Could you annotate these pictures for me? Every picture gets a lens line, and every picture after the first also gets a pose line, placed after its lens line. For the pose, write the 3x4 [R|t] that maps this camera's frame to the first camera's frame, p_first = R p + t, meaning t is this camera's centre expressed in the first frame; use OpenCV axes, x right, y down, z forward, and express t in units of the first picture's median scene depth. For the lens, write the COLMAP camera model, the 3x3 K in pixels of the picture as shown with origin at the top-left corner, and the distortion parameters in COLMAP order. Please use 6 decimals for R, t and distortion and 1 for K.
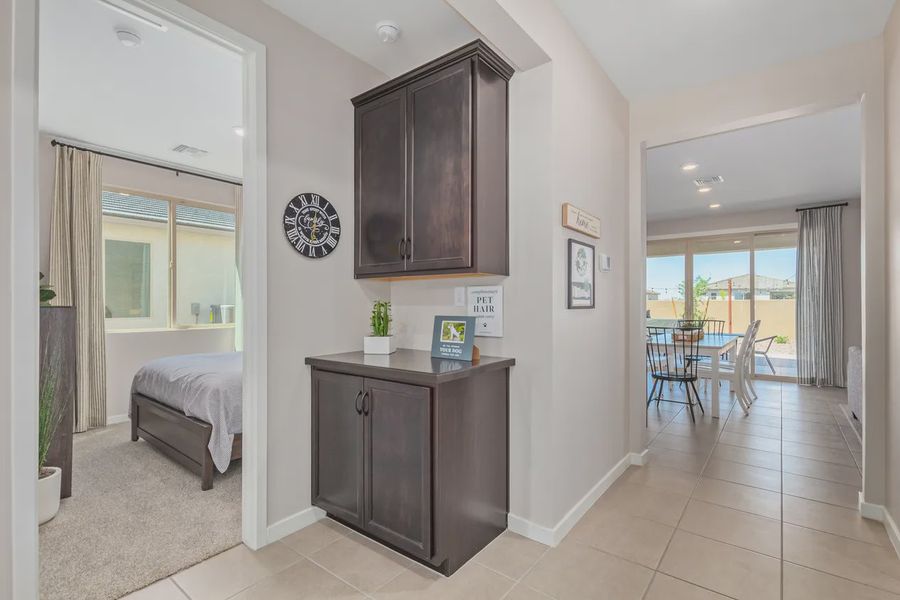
lens RADIAL K [[438.5, 0, 450.0], [0, 438.5, 300.0], [0, 0, 1]] dist [0.021007, -0.000136]
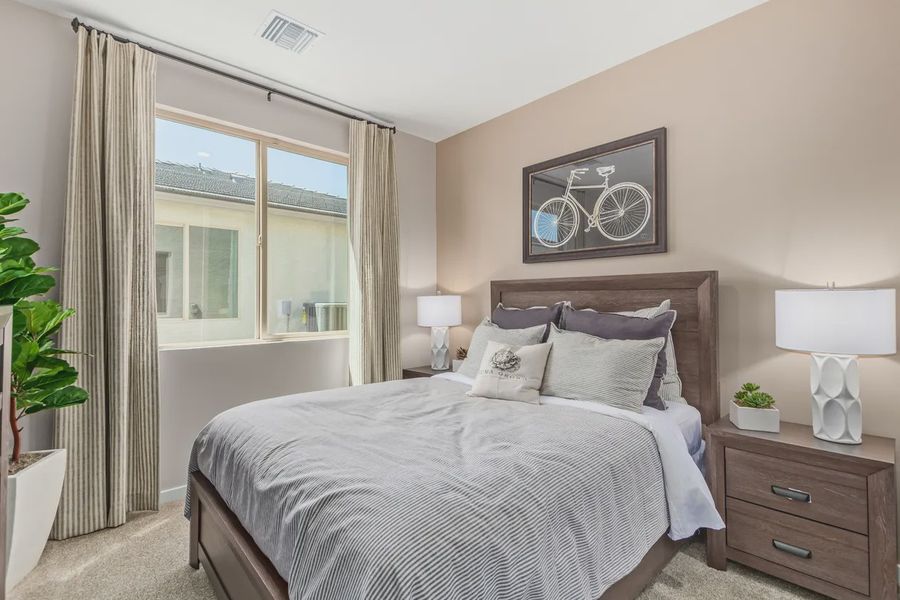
lens RADIAL K [[363.1, 0, 438.7], [0, 363.1, 297.3], [0, 0, 1]] dist [-0.000491, -0.000054]
pose [[0.994023, 0.001030, -0.109165, -0.346700], [-0.001581, 0.999986, -0.004963, 0.003562], [0.109158, 0.005106, 0.994011, 0.554245]]
